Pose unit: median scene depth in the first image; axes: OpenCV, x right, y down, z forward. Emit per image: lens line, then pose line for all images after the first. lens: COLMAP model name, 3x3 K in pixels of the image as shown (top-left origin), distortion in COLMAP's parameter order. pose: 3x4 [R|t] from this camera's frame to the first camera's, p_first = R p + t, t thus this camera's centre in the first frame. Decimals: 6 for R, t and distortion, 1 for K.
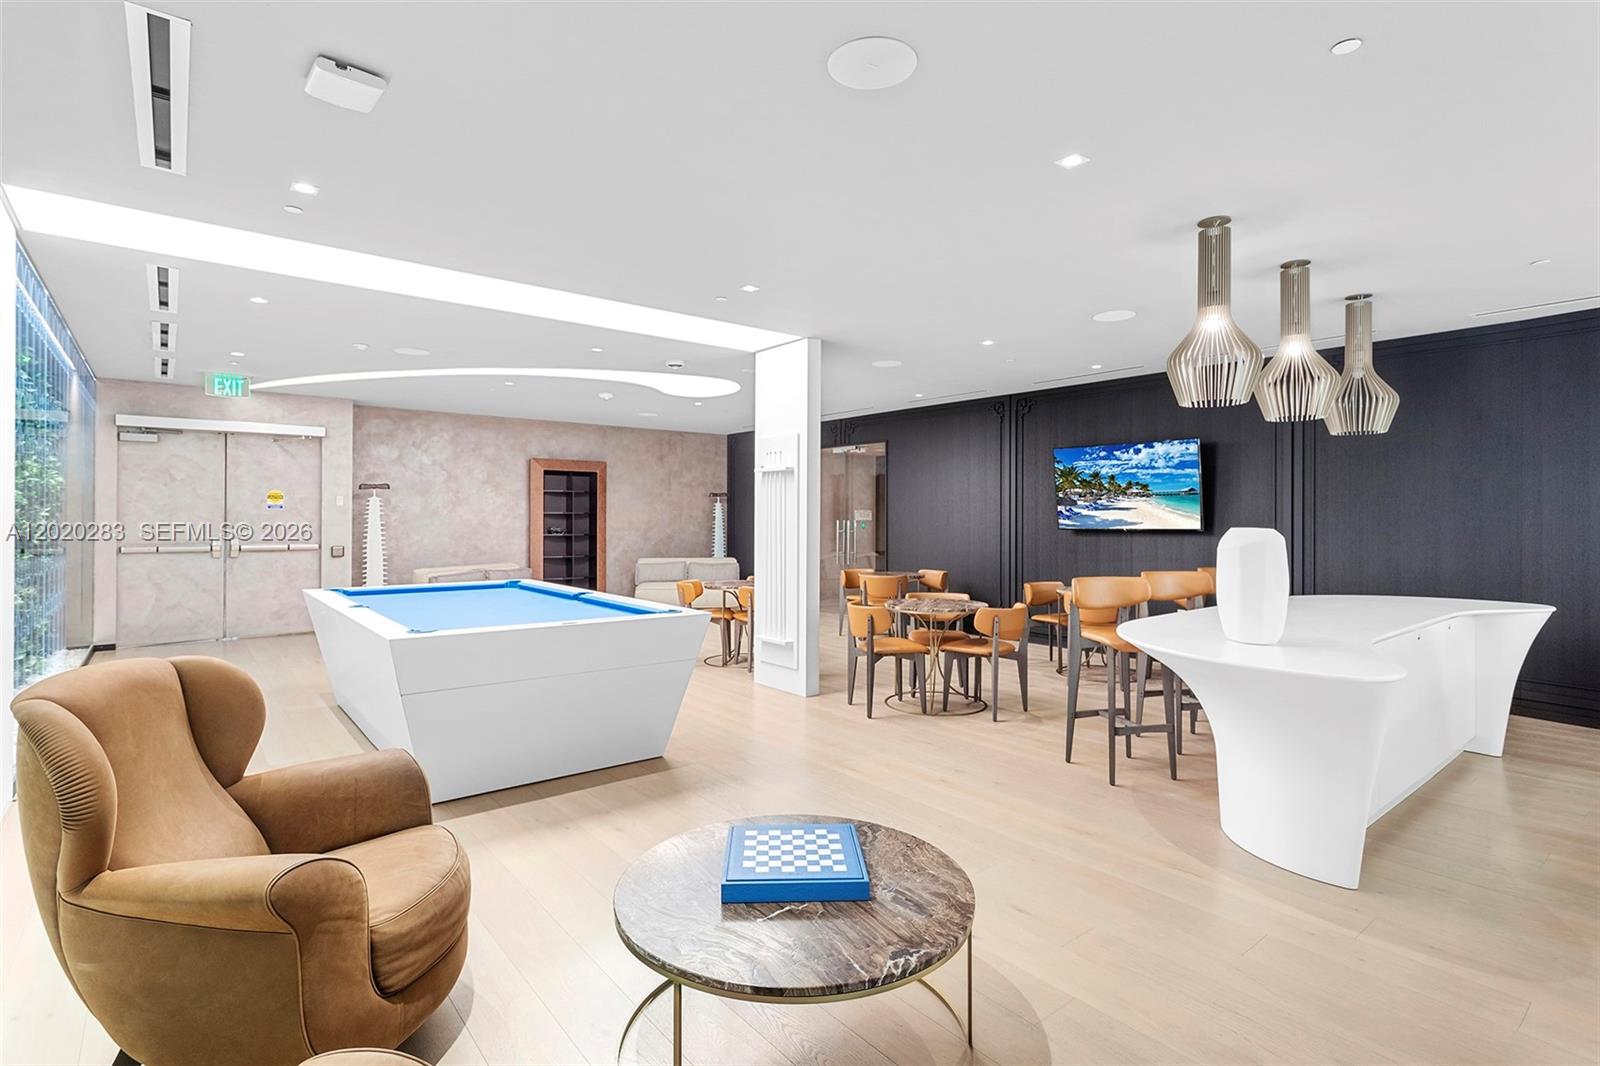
lens RADIAL K [[772.8, 0, 799.4], [0, 772.8, 517.8], [0, 0, 1]] dist [0.000848, 0.001180]
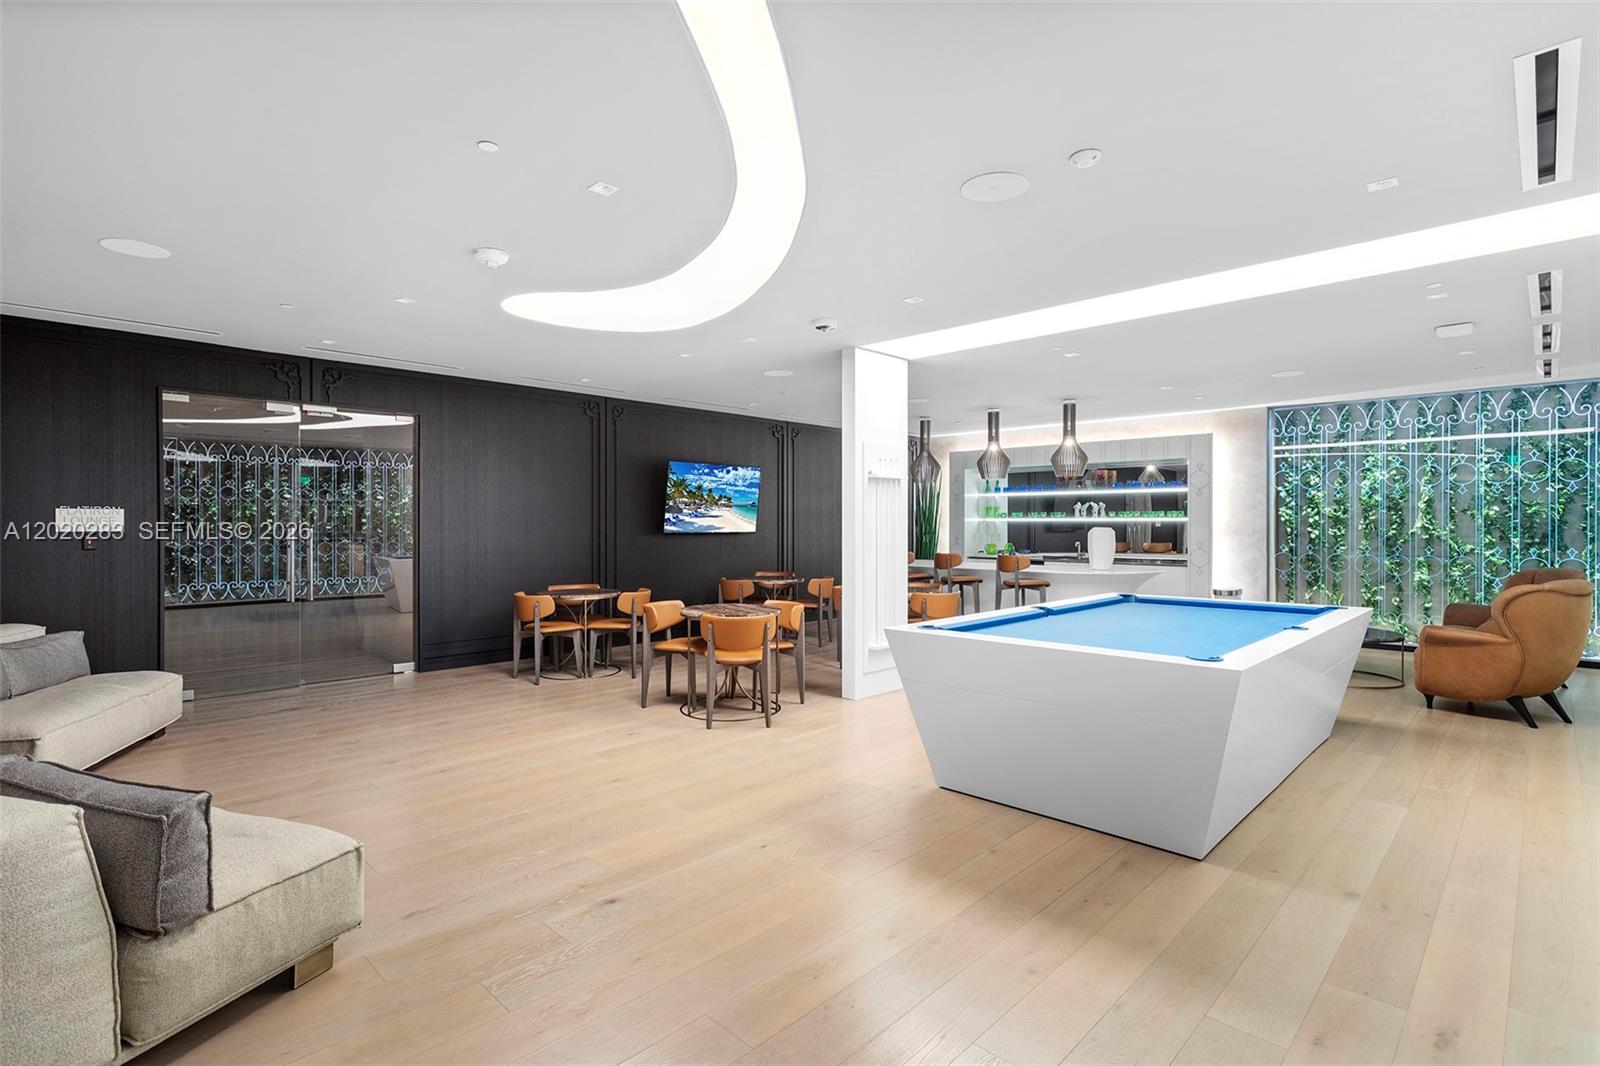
lens RADIAL K [[772.8, 0, 799.4], [0, 772.8, 517.8], [0, 0, 1]] dist [0.000848, 0.001180]
pose [[-0.124341, 0.003424, 0.992234, -0.827085], [0.002798, 0.999991, -0.003100, -0.005265], [-0.992236, 0.002390, -0.124350, 1.016872]]
